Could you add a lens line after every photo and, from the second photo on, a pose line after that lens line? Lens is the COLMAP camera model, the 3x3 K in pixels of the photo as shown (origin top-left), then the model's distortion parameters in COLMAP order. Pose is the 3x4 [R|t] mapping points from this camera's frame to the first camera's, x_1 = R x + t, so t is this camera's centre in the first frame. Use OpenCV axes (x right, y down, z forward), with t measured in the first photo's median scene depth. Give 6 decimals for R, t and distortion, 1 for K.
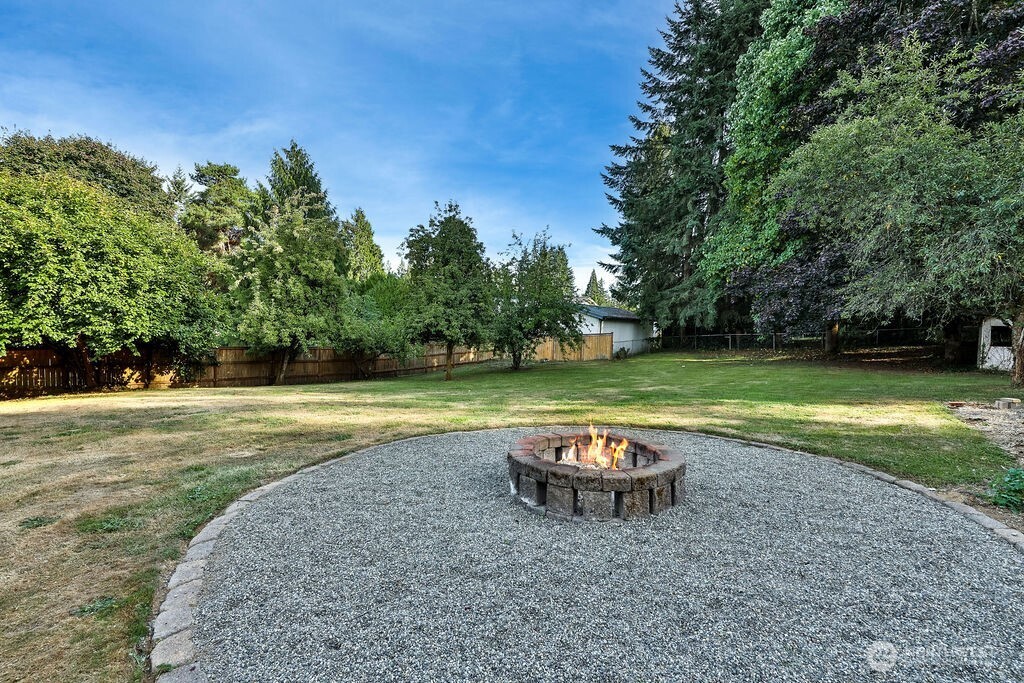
lens RADIAL K [[464.8, 0, 512.0], [0, 464.8, 341.5], [0, 0, 1]] dist [0.000544, -0.000221]
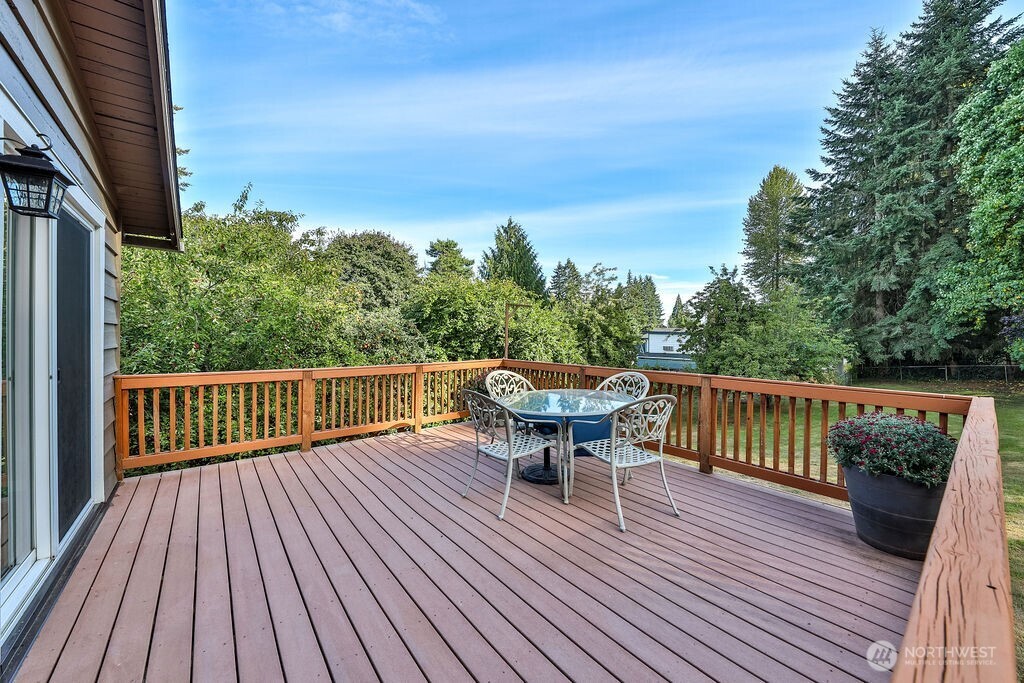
lens RADIAL K [[380.4, 0, 512.0], [0, 380.4, 341.5], [0, 0, 1]] dist [-0.001695, -0.000205]
pose [[0.983125, -0.033899, -0.179766, -0.295698], [0.027138, 0.998834, -0.039935, -0.053707], [0.180910, 0.034383, 0.982899, -0.015746]]
